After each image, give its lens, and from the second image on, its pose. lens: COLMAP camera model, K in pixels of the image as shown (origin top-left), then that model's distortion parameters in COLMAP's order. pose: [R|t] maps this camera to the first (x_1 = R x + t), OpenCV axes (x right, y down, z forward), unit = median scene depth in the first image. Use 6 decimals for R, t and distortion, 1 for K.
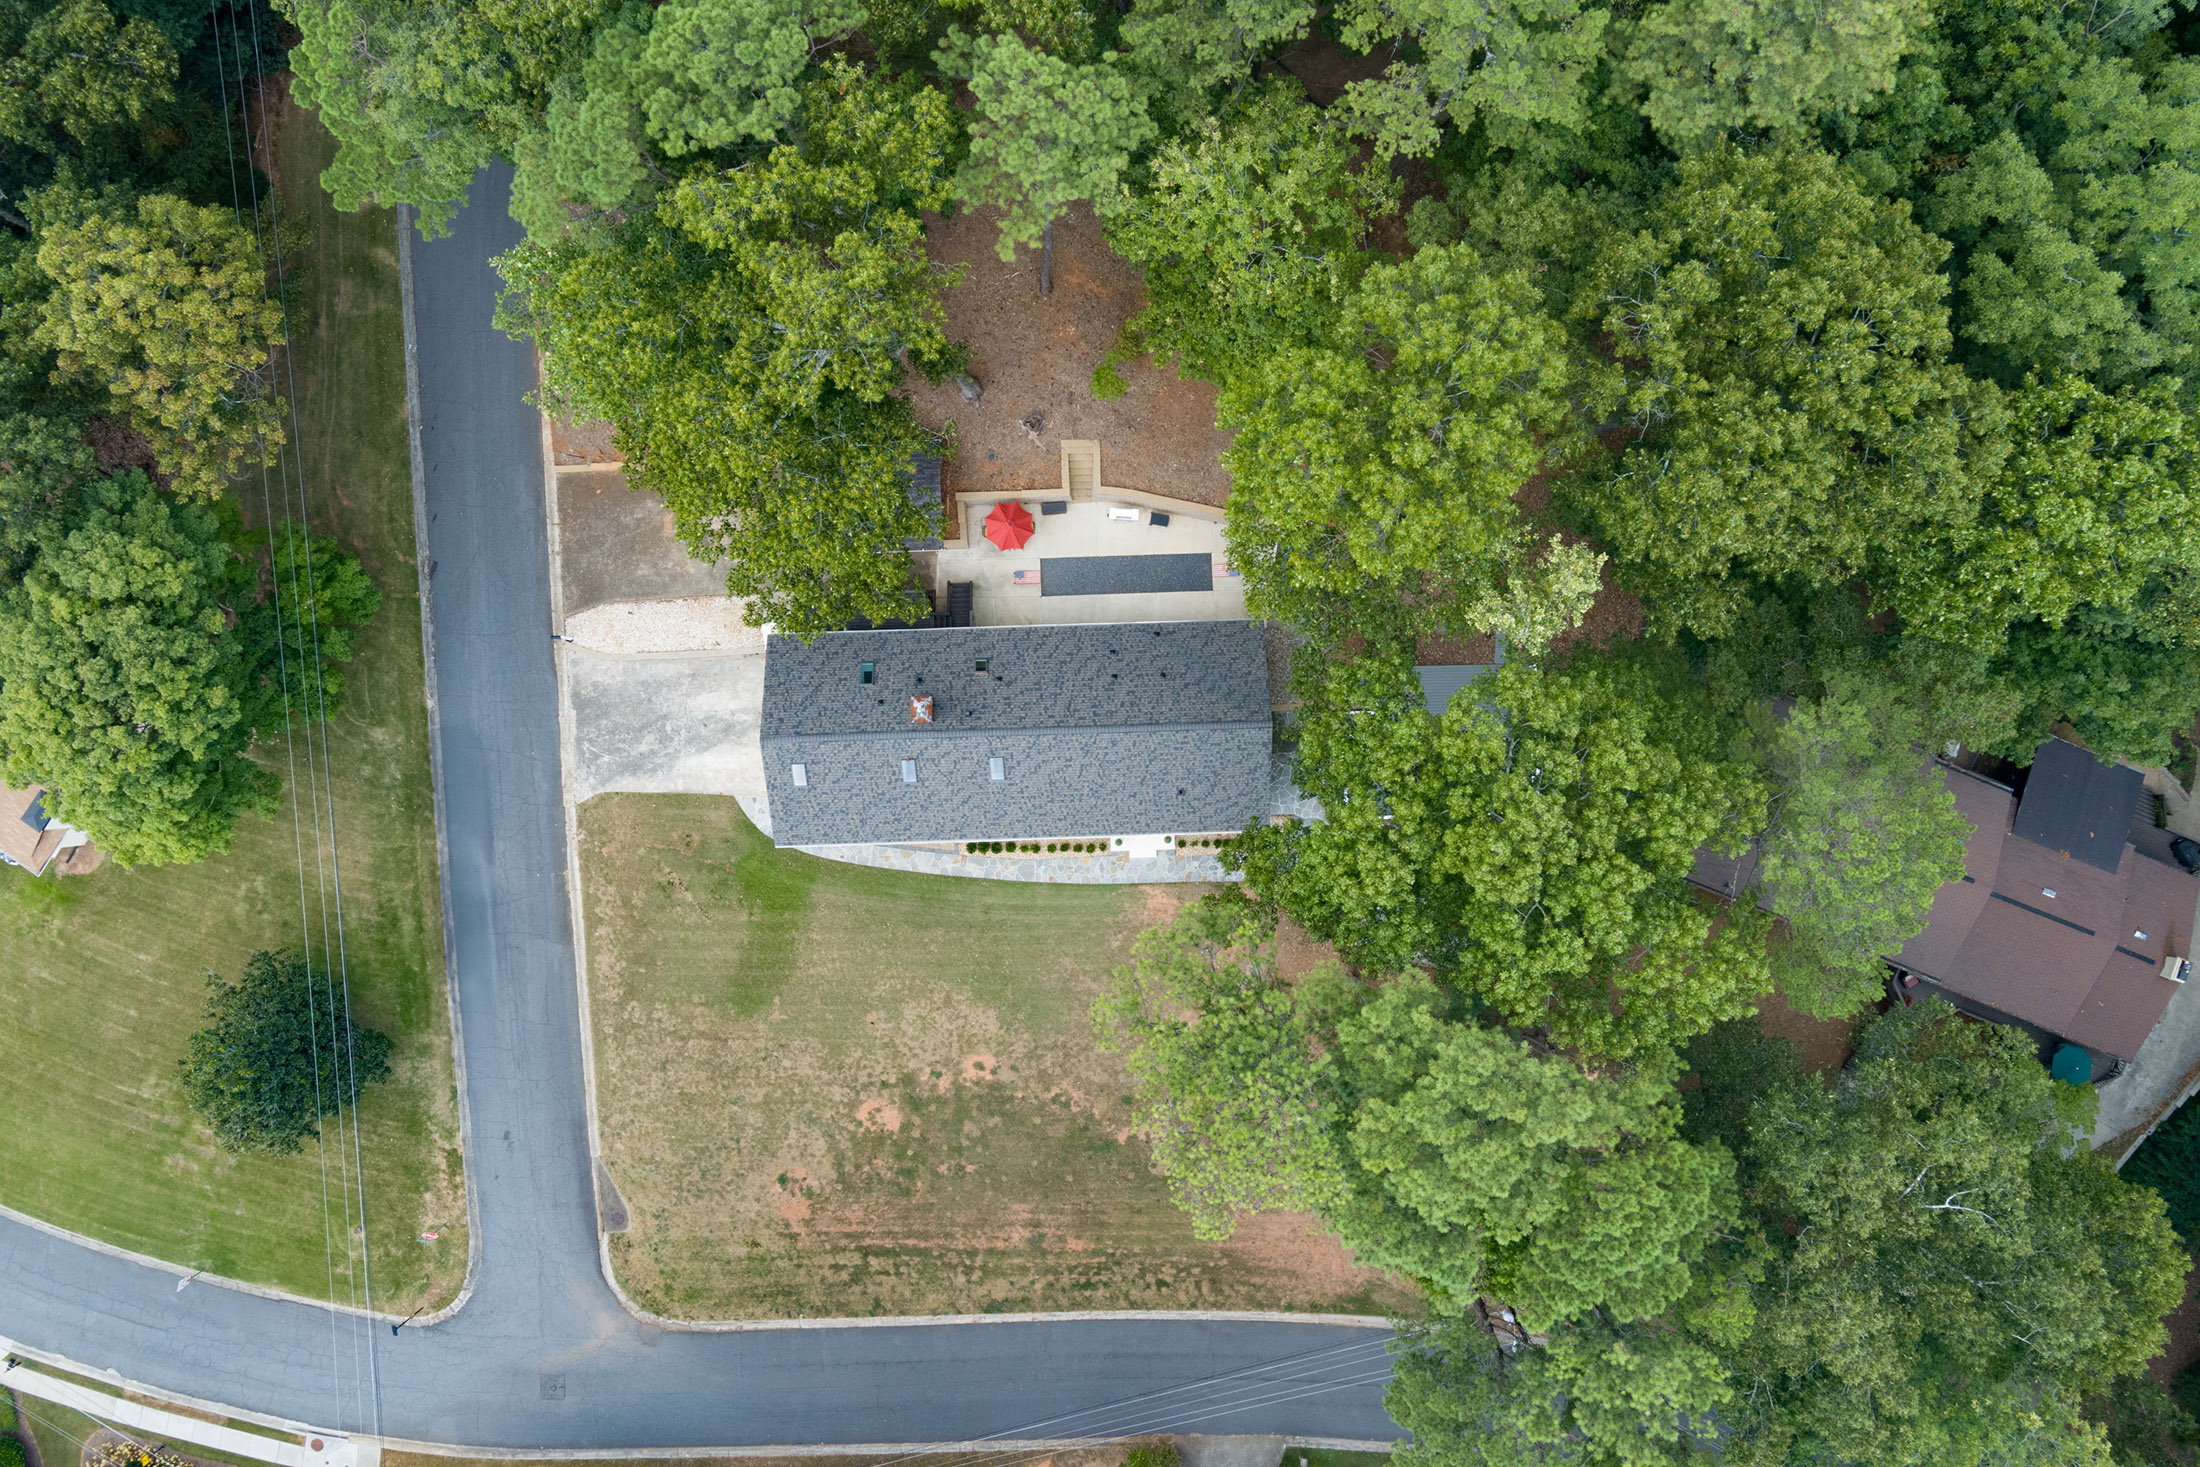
lens RADIAL K [[1786.9, 0, 1100.0], [0, 1786.9, 733.5], [0, 0, 1]] dist [-0.063677, 0.001838]
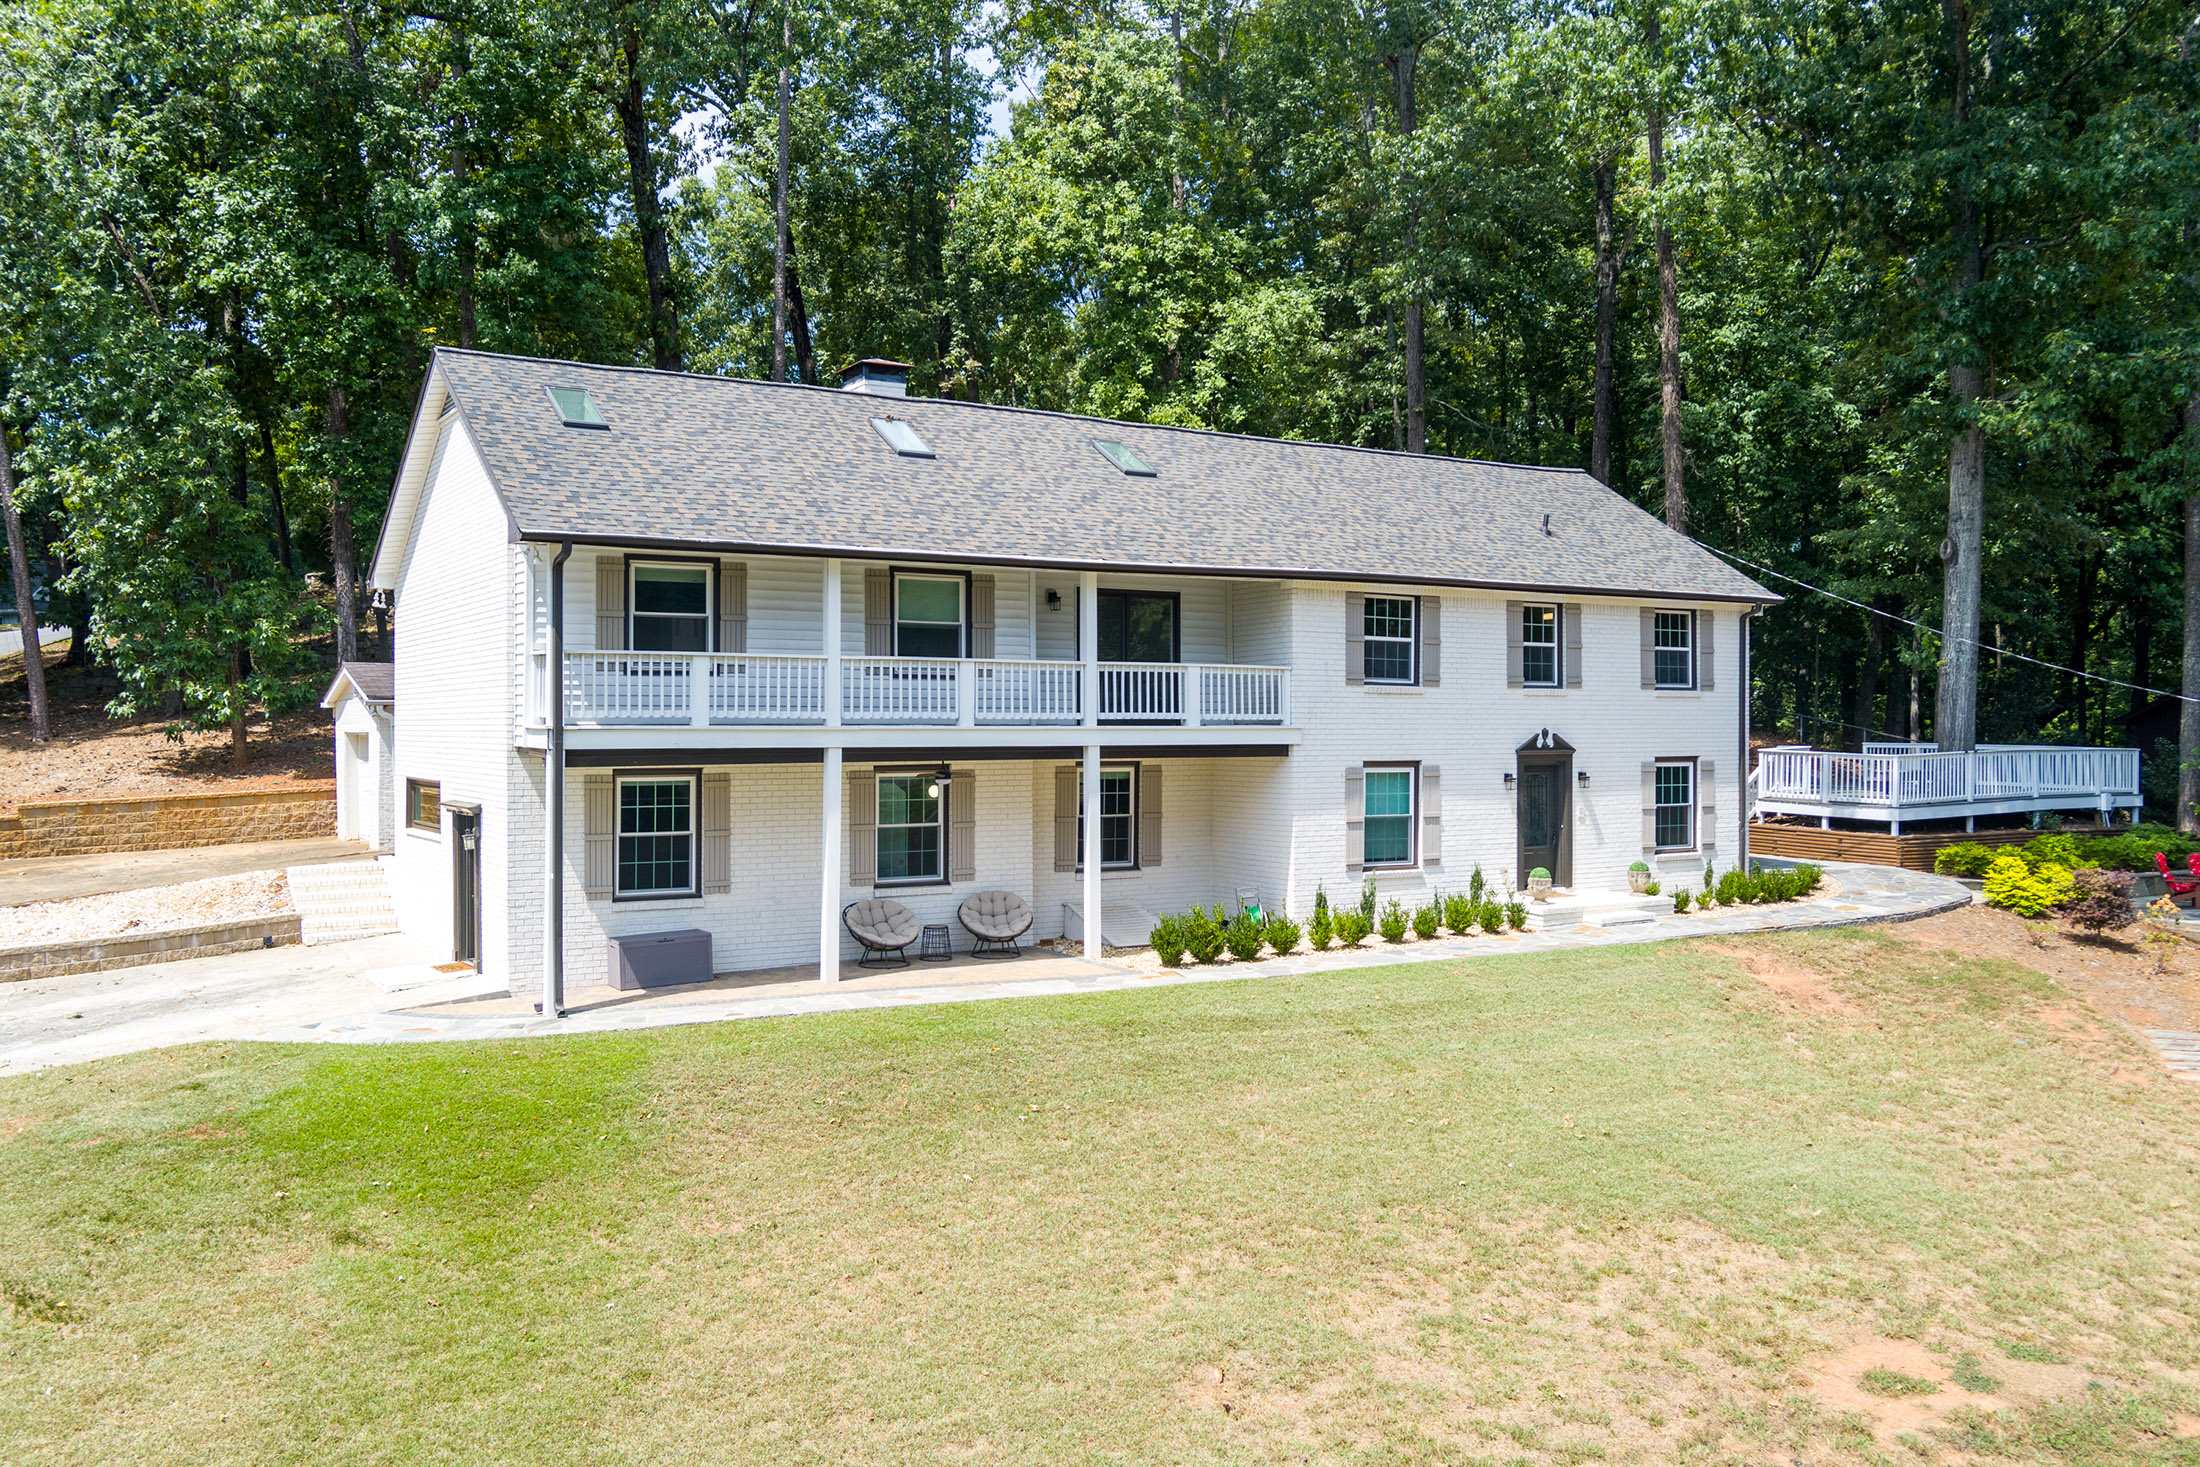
lens RADIAL K [[1786.9, 0, 1100.0], [0, 1786.9, 733.5], [0, 0, 1]] dist [-0.063677, 0.001838]
pose [[0.863957, -0.005859, 0.503531, -0.220923], [0.503563, 0.007178, -0.863929, 0.297977], [0.001447, 0.999957, 0.009152, 0.955303]]
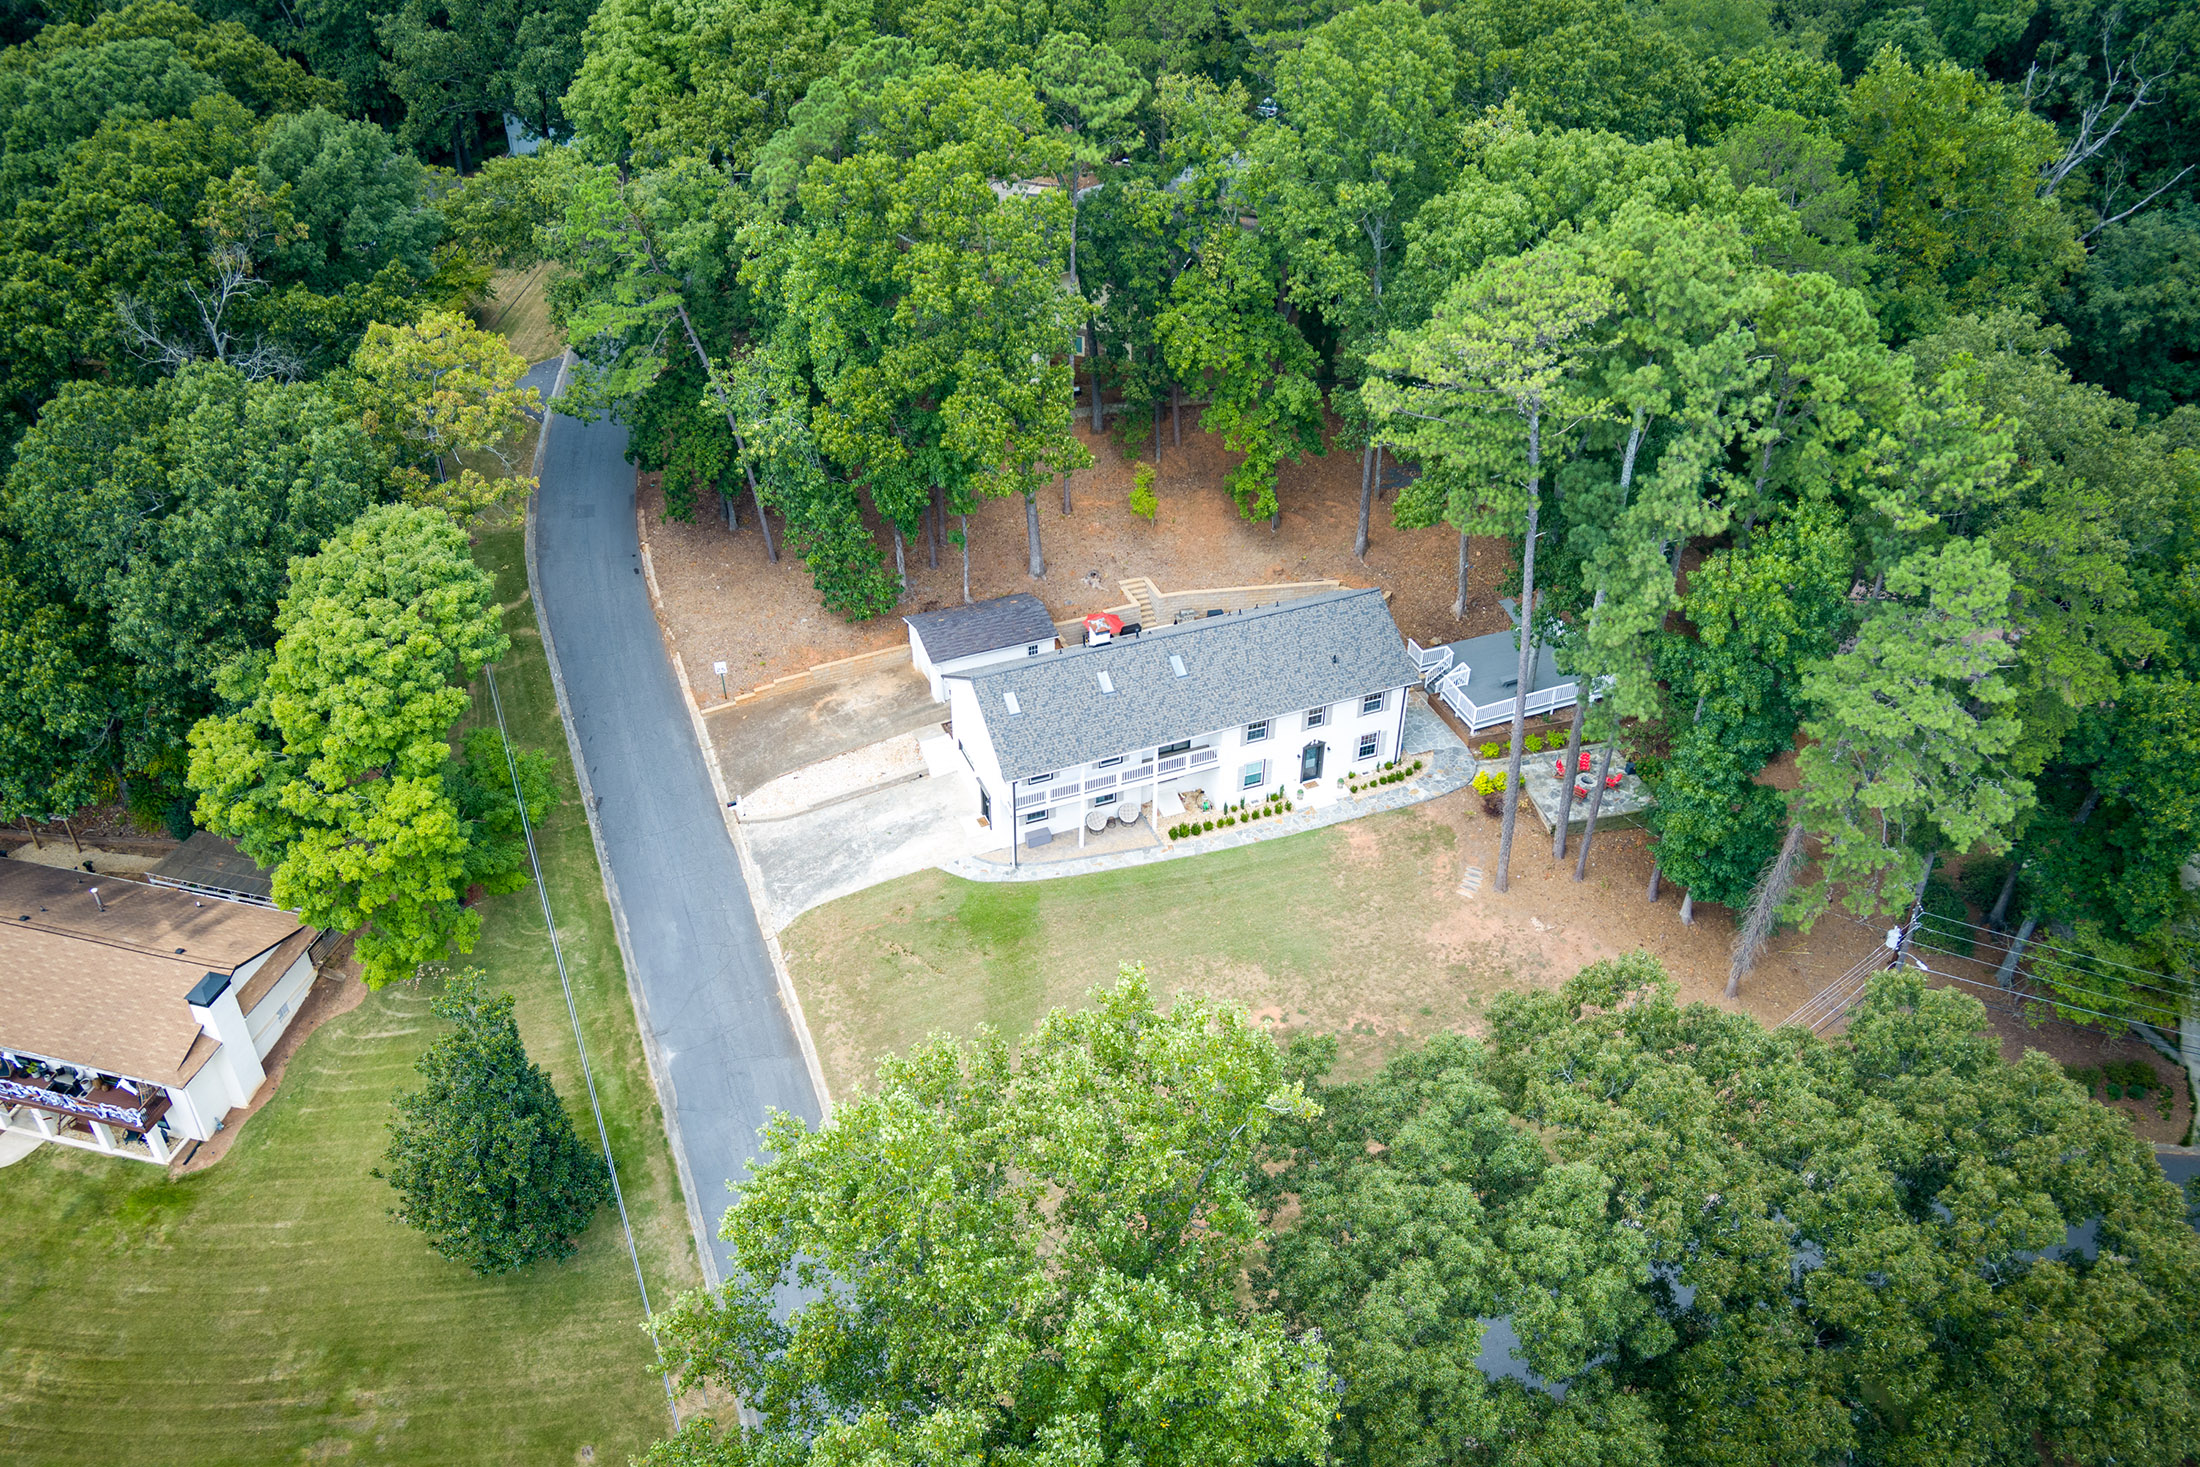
lens RADIAL K [[1786.9, 0, 1100.0], [0, 1786.9, 733.5], [0, 0, 1]] dist [-0.063677, 0.001838]
pose [[0.936312, -0.199755, 0.288820, -0.395057], [0.351093, 0.549541, -0.758115, 0.793206], [-0.007281, 0.811235, 0.584675, 0.345017]]
